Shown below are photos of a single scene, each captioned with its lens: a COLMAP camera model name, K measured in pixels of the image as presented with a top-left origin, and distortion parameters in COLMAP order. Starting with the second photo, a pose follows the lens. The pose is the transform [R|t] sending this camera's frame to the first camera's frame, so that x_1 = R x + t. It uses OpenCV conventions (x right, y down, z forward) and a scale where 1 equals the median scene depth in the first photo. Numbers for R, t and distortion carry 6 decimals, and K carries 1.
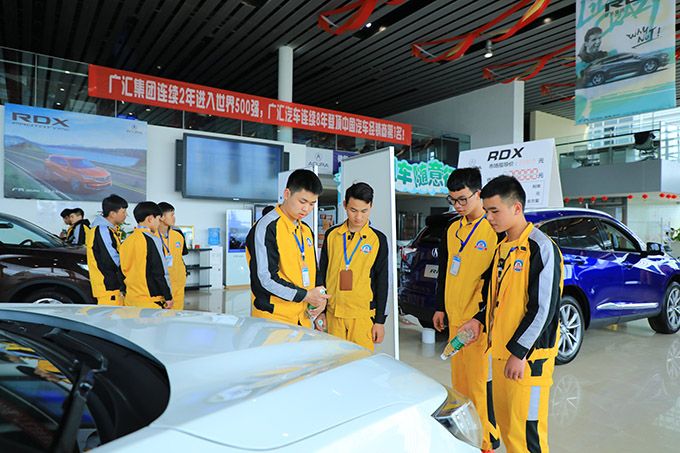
lens RADIAL K [[469.9, 0, 340.0], [0, 469.9, 226.5], [0, 0, 1]] dist [0.000127, -0.000142]
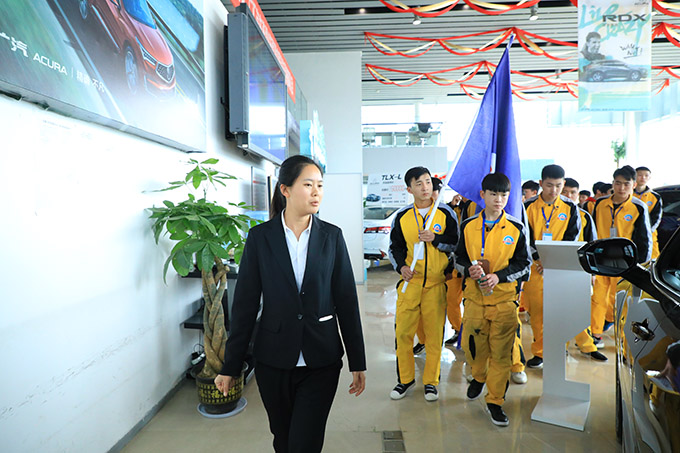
lens RADIAL K [[469.9, 0, 340.0], [0, 469.9, 226.5], [0, 0, 1]] dist [0.000127, -0.000142]
pose [[0.586649, -0.054175, 0.808027, -0.854194], [0.018676, 0.998400, 0.053380, -0.006769], [-0.809626, -0.016225, 0.586722, 0.841743]]
